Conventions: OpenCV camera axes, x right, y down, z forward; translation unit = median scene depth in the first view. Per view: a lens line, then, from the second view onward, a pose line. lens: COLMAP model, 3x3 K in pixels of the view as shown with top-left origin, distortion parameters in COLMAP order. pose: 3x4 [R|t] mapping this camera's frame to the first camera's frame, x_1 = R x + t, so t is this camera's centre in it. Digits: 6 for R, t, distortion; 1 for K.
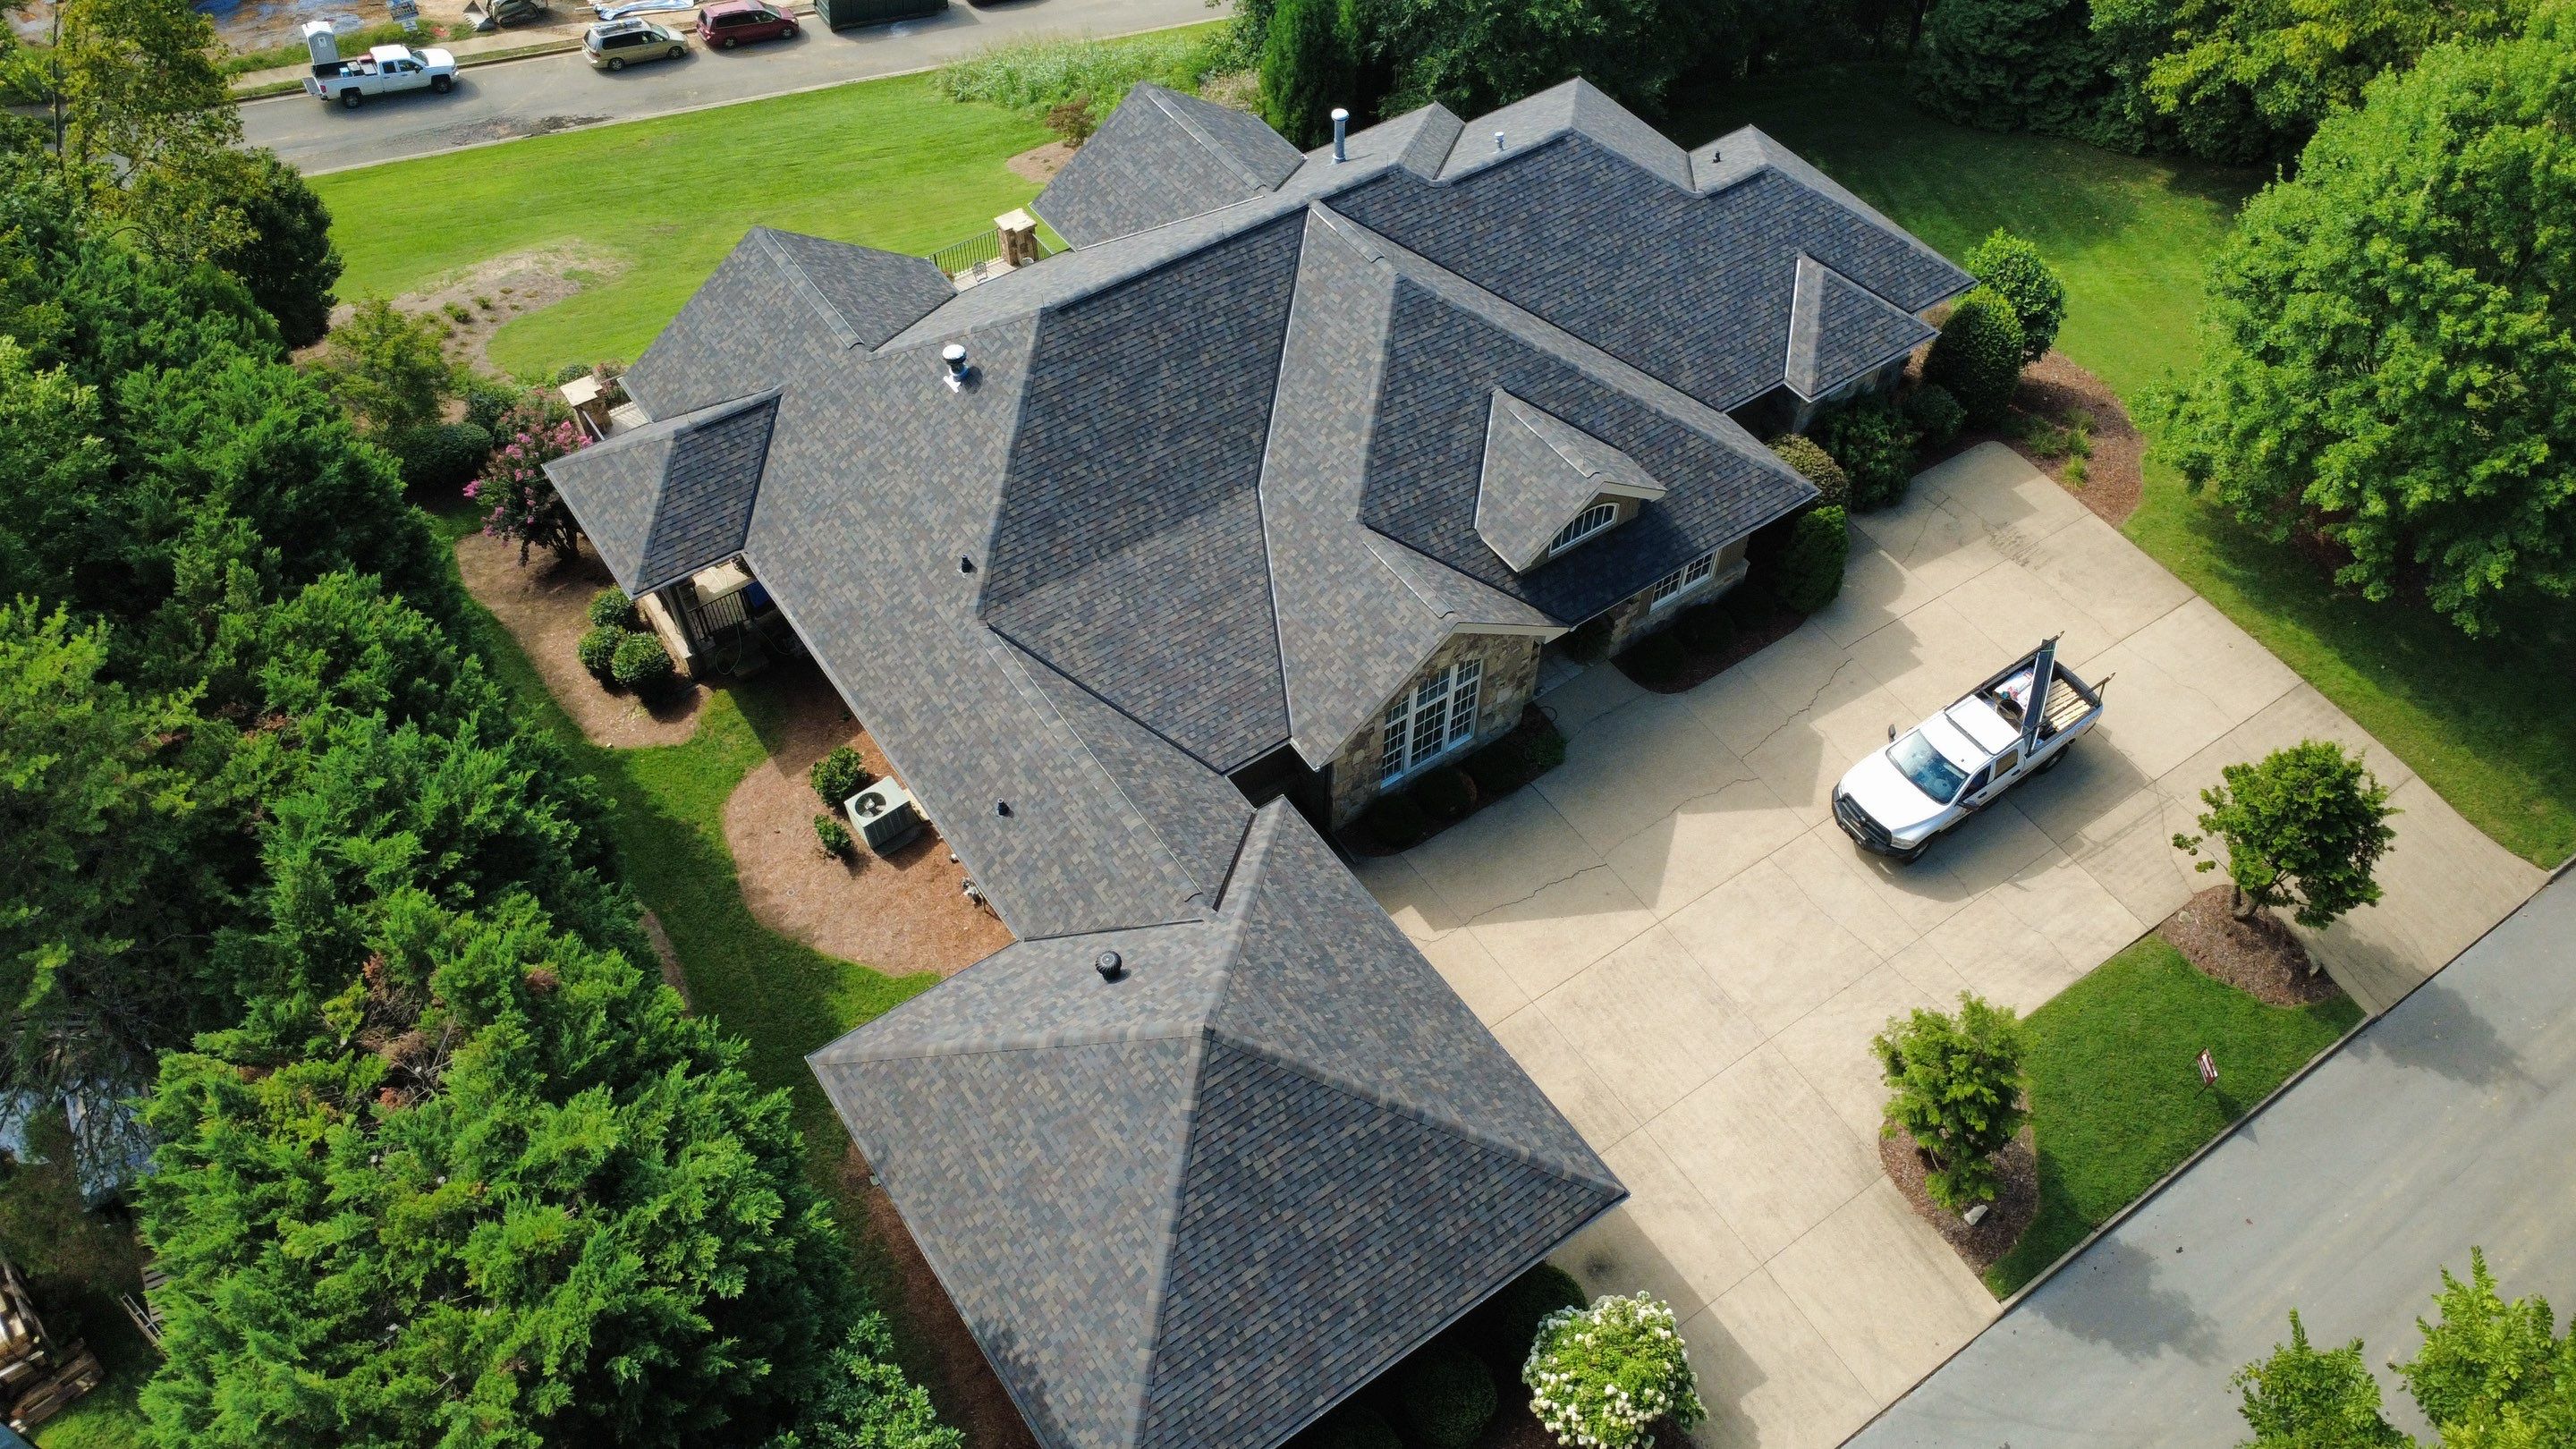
lens RADIAL K [[1877.9, 0, 1288.0], [0, 1877.9, 724.5], [0, 0, 1]] dist [0.003266, -0.007650]
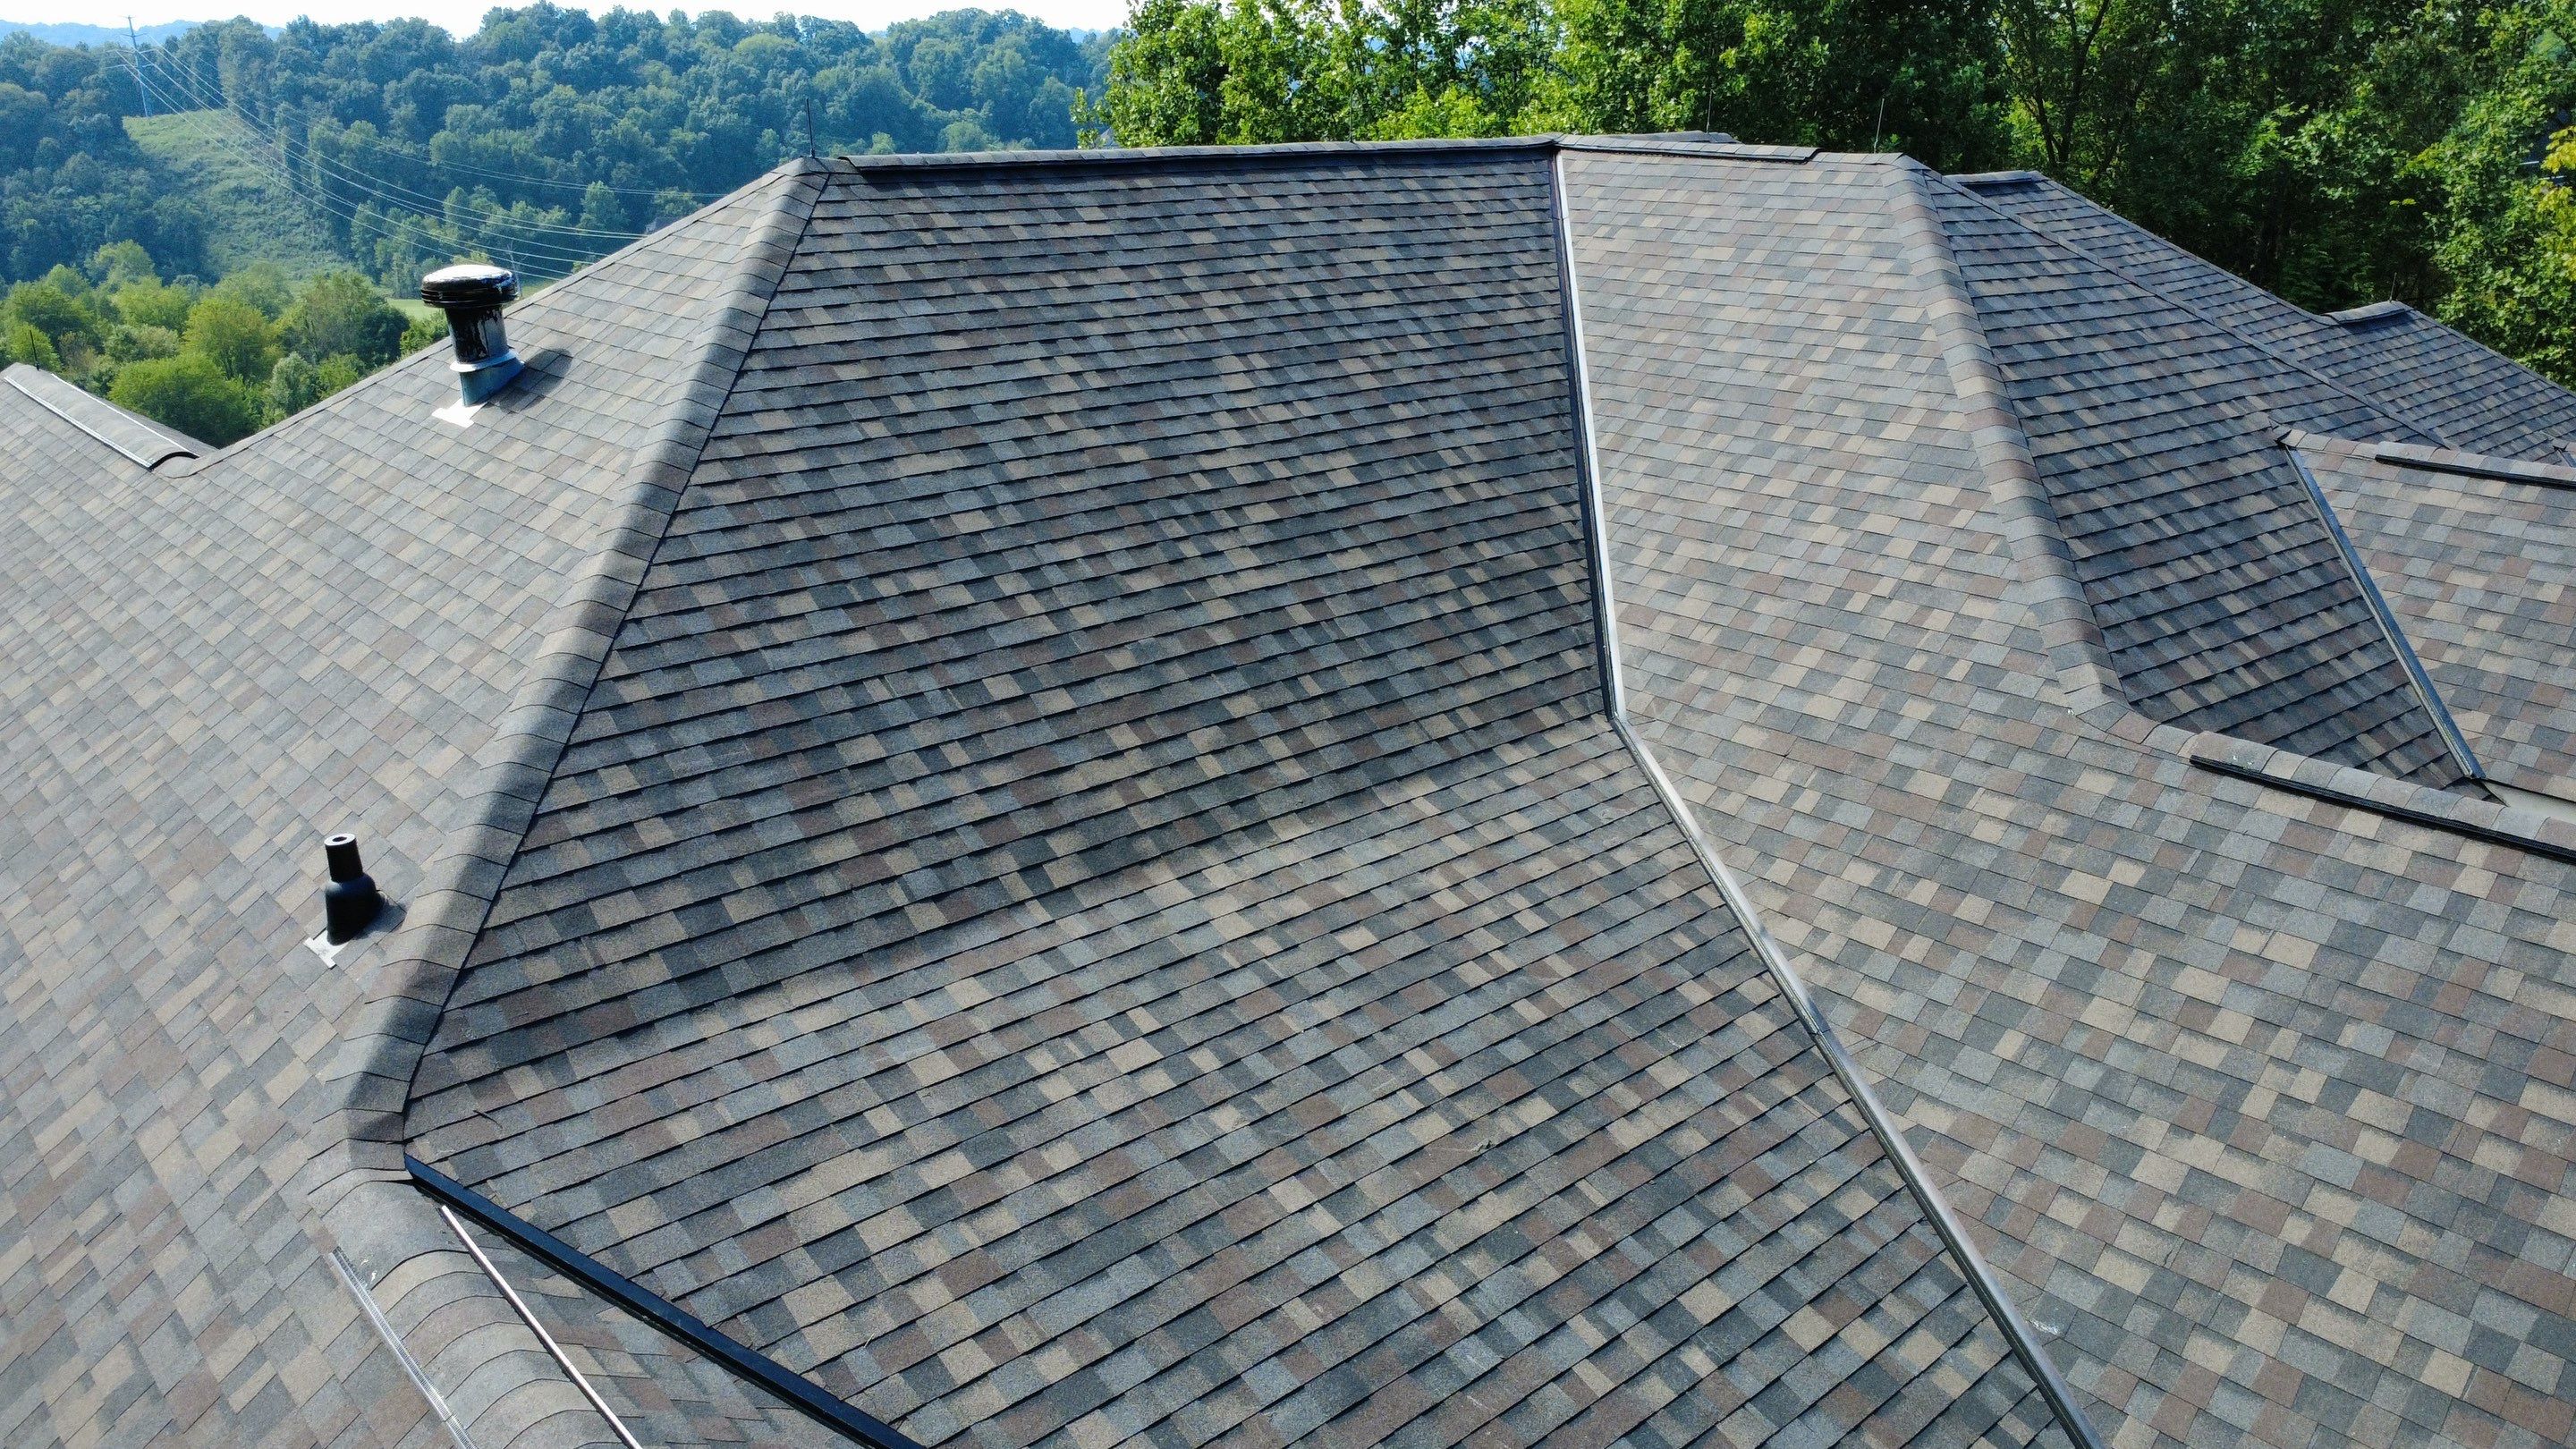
lens RADIAL K [[1877.9, 0, 1288.0], [0, 1877.9, 724.5], [0, 0, 1]] dist [0.003266, -0.007650]
pose [[0.991832, -0.041847, 0.120495, -0.093472], [0.098543, 0.851184, -0.515533, 0.007078], [-0.080990, 0.523196, 0.848355, 0.773553]]
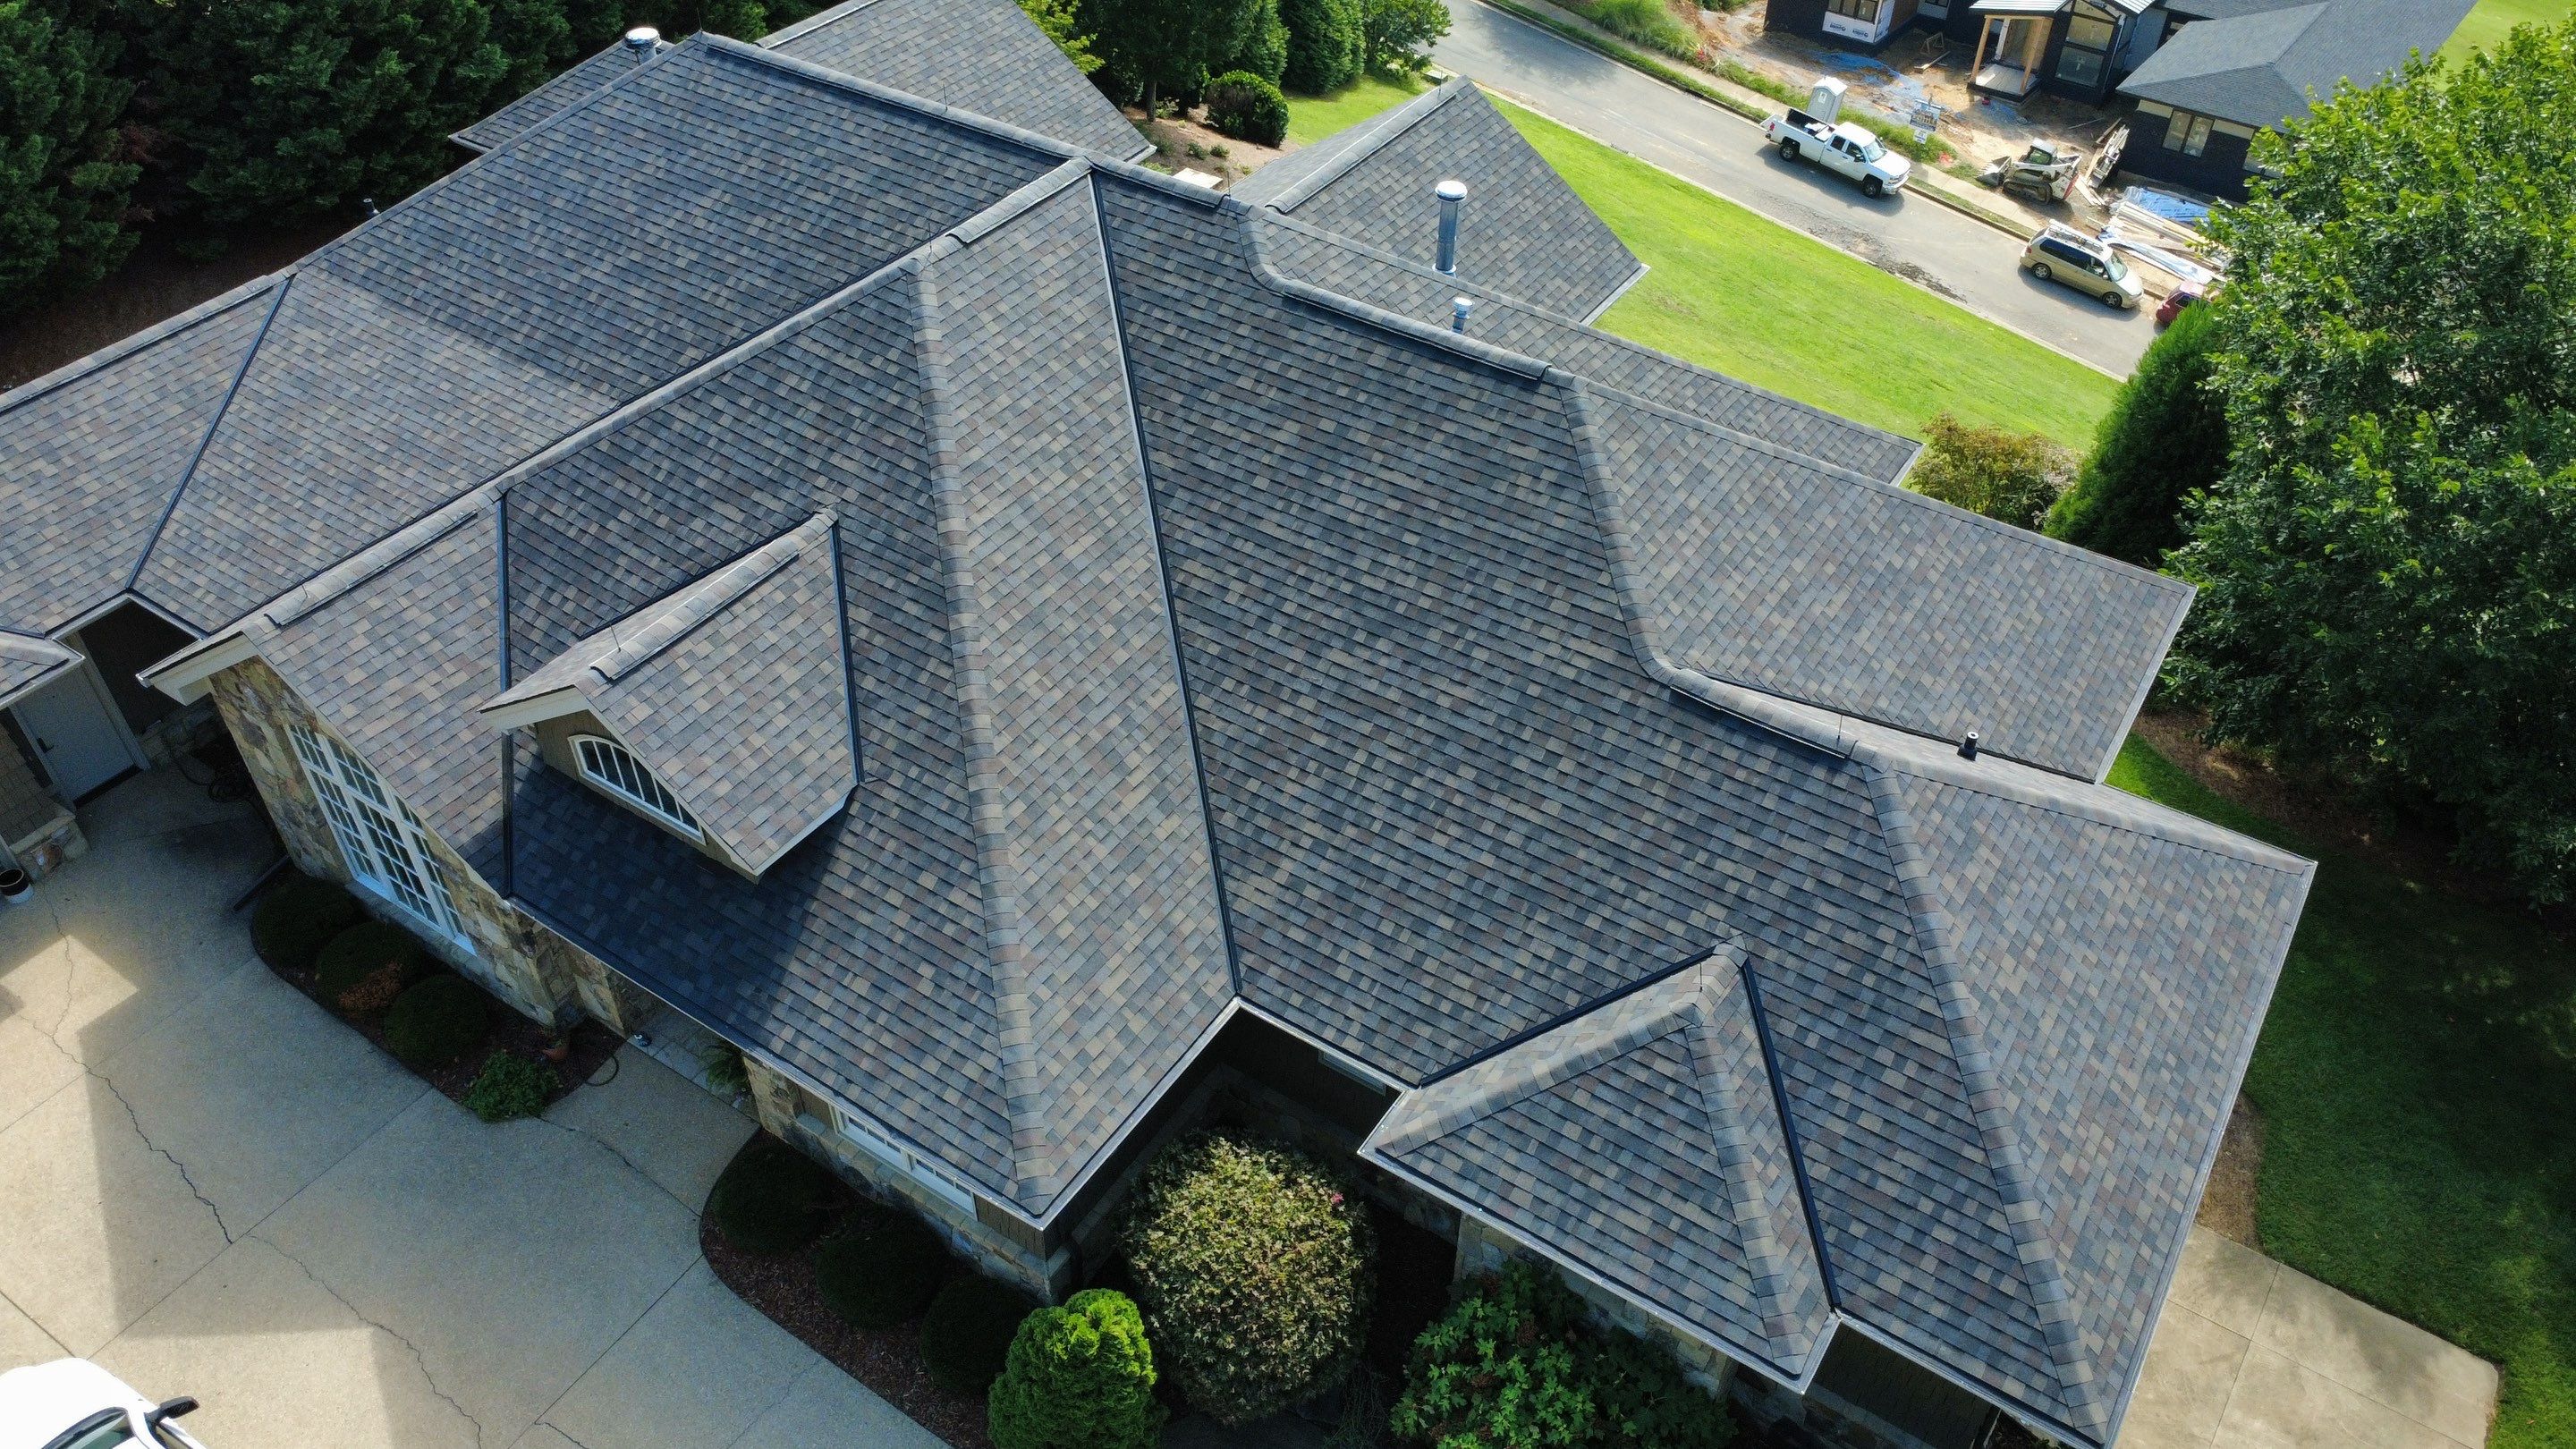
lens RADIAL K [[1877.9, 0, 1288.0], [0, 1877.9, 724.5], [0, 0, 1]] dist [0.003266, -0.007650]
pose [[0.372382, 0.613338, -0.696526, 0.548130], [-0.723136, 0.662171, 0.196478, -0.331922], [0.581727, 0.430518, 0.690107, 0.744949]]
